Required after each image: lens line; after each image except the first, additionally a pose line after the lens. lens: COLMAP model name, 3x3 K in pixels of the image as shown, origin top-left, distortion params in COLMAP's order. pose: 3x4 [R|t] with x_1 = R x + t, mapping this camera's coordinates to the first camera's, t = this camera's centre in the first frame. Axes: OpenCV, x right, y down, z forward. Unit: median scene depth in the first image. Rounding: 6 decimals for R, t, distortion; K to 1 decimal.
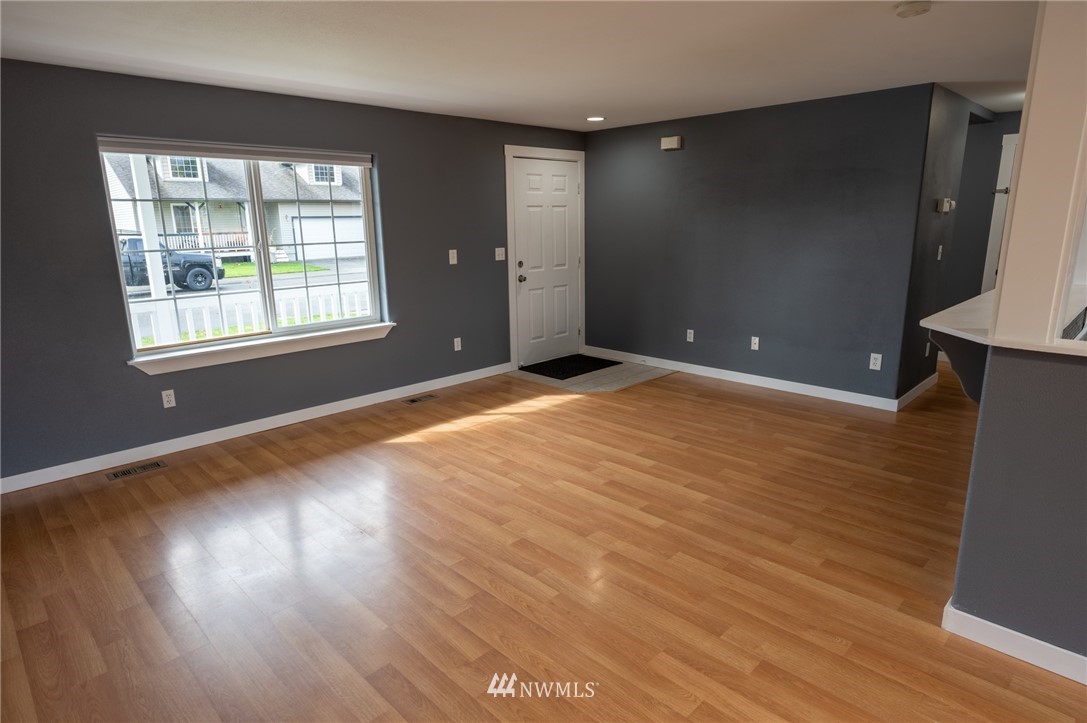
lens RADIAL K [[617.8, 0, 541.3], [0, 617.8, 358.7], [0, 0, 1]] dist [-0.001341, 0.000464]
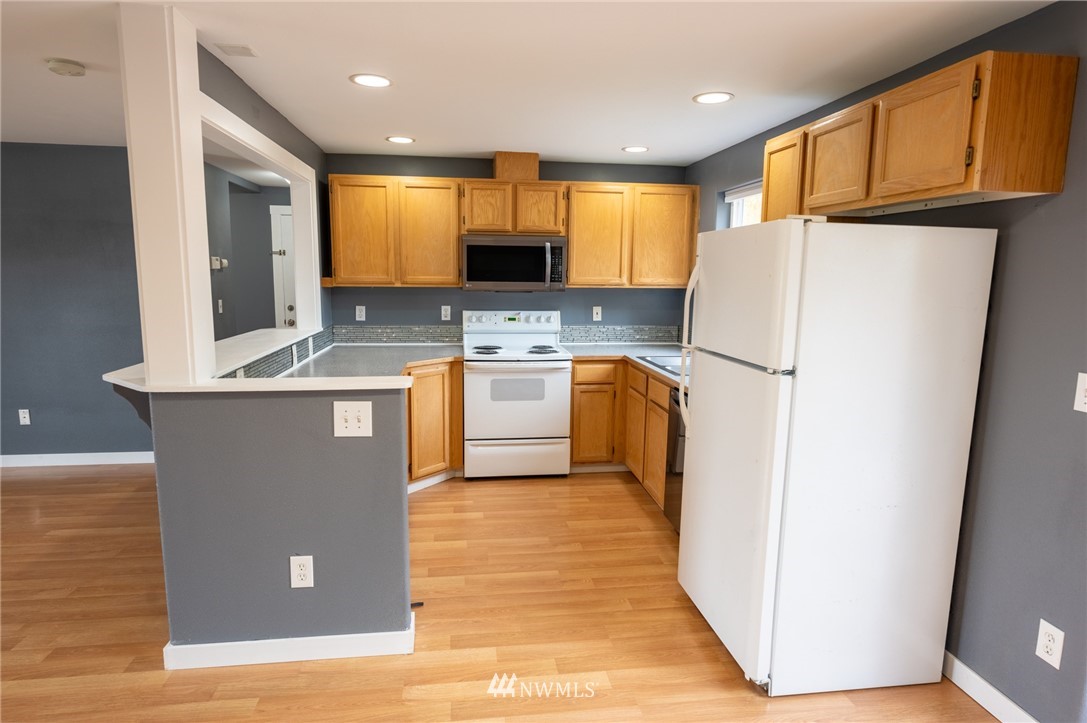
lens RADIAL K [[617.8, 0, 542.5], [0, 617.8, 361.6], [0, 0, 1]] dist [-0.001341, 0.000464]
pose [[0.597869, -0.090999, 0.796412, 0.144207], [0.155339, 0.987854, -0.003740, 0.018229], [-0.786399, 0.125950, 0.604743, -0.101068]]
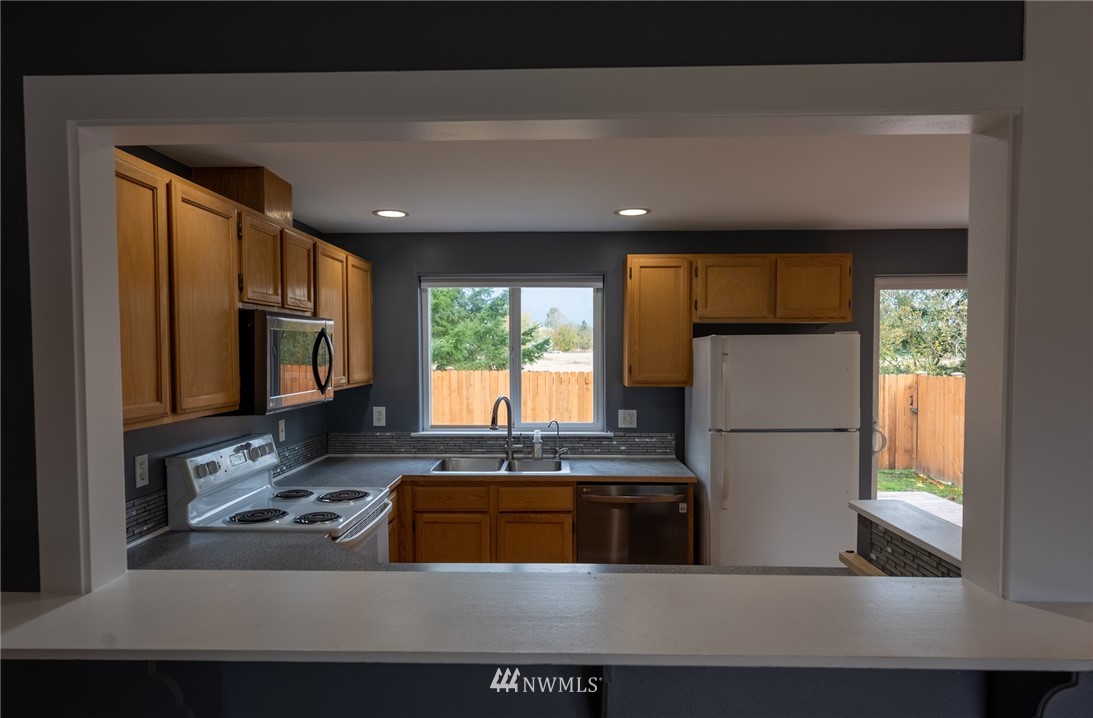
lens RADIAL K [[671.2, 0, 539.6], [0, 671.2, 380.9], [0, 0, 1]] dist [0.000849, -0.000525]
pose [[-0.689683, -0.013611, 0.723983, 0.320586], [0.176365, 0.966557, 0.186181, -0.241606], [-0.702305, 0.256091, -0.664217, 0.910440]]
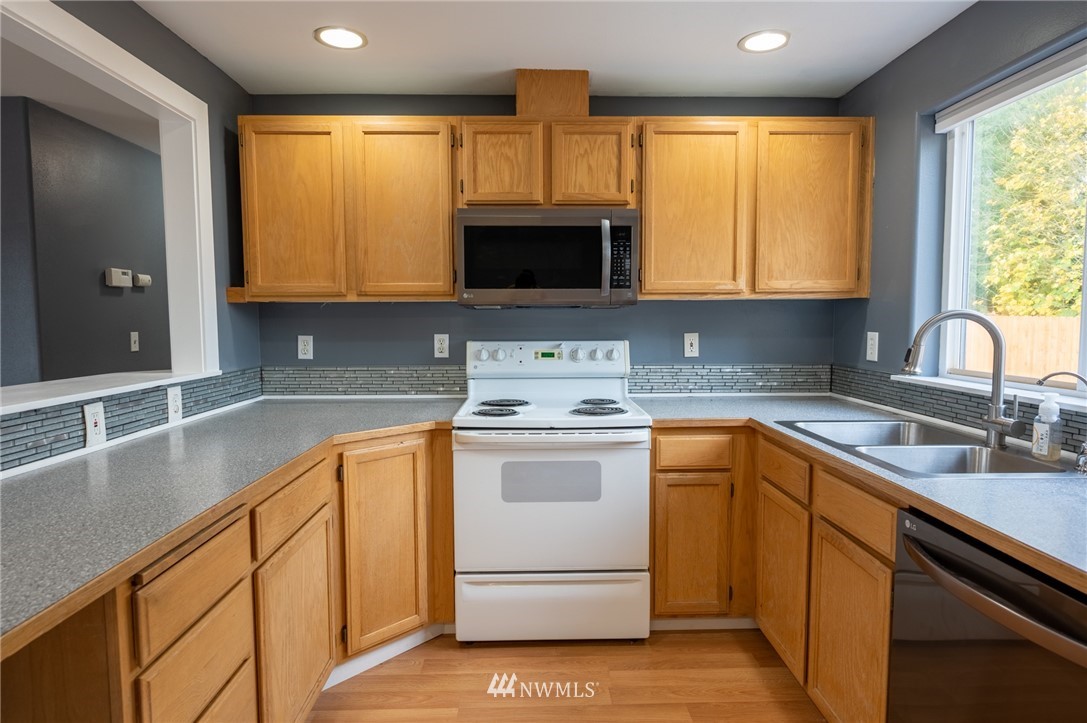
lens RADIAL K [[617.8, 0, 544.1], [0, 617.8, 358.4], [0, 0, 1]] dist [-0.001341, 0.000464]
pose [[0.683684, -0.032780, 0.729041, 0.550542], [0.153492, 0.983103, -0.099739, -0.002130], [-0.713454, 0.180092, 0.677164, 0.182037]]
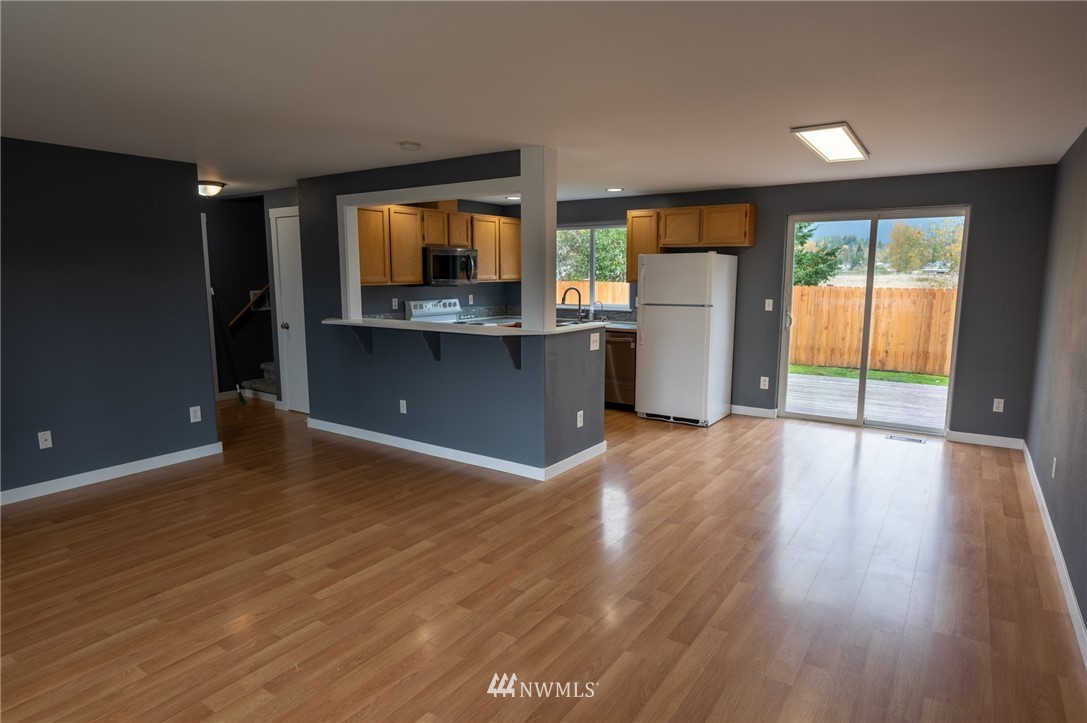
lens RADIAL K [[617.8, 0, 544.5], [0, 617.8, 364.1], [0, 0, 1]] dist [-0.001341, 0.000464]
pose [[-0.188776, -0.127429, 0.973717, -0.700157], [0.223162, 0.960037, 0.168904, -0.146731], [-0.956328, 0.249182, -0.152794, 0.688816]]
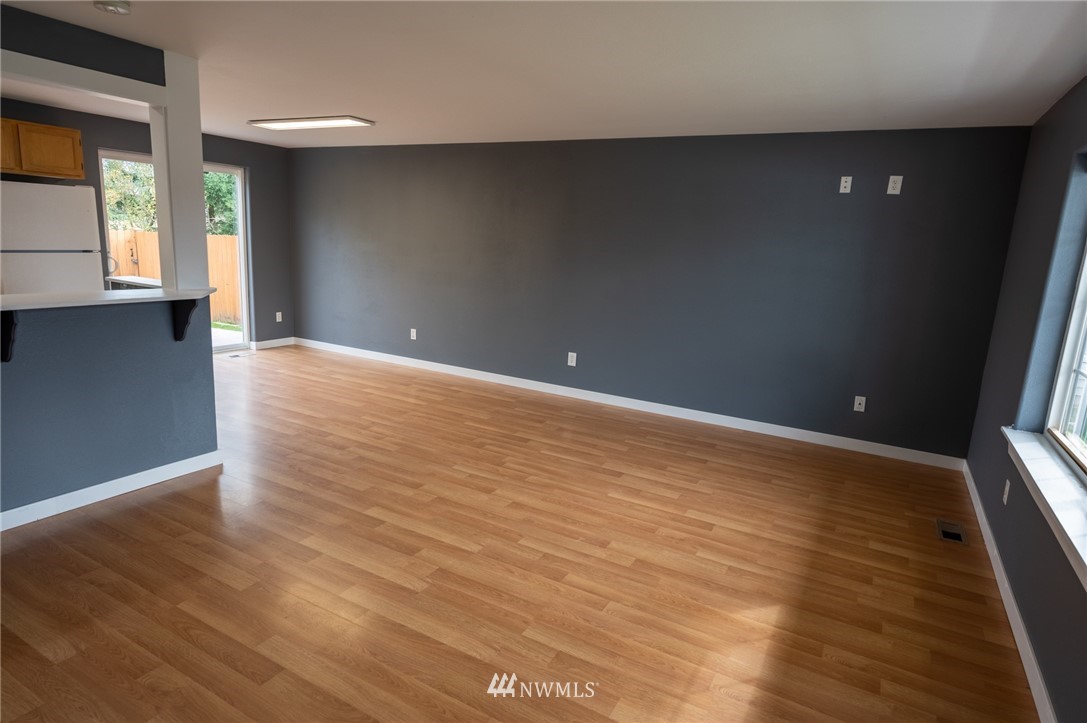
lens RADIAL K [[617.8, 0, 543.1], [0, 617.8, 361.5], [0, 0, 1]] dist [-0.001341, 0.000464]
pose [[-0.960807, 0.021299, -0.276399, 0.150189], [-0.097331, 0.907653, 0.408281, -0.342280], [0.259570, 0.419181, -0.870006, 1.480489]]
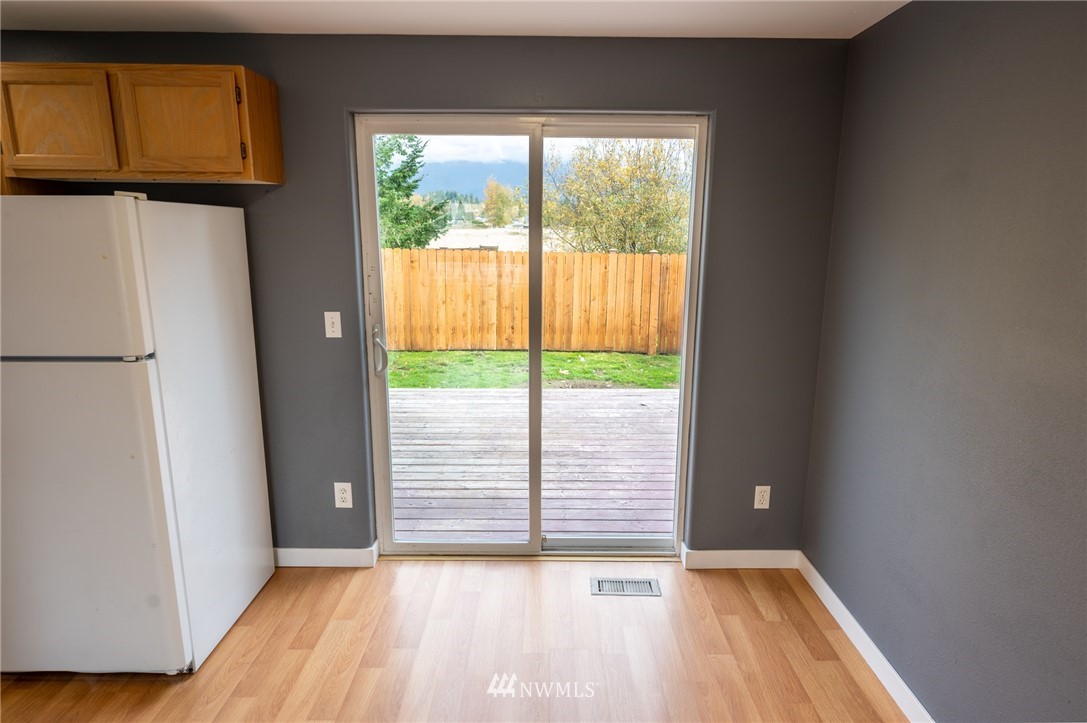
lens RADIAL K [[617.8, 0, 552.4], [0, 617.8, 356.9], [0, 0, 1]] dist [-0.001341, 0.000464]
pose [[-0.716934, -0.133636, 0.684213, 0.102643], [0.158638, 0.924434, 0.346779, -0.063089], [-0.678852, 0.357159, -0.641559, 0.147613]]
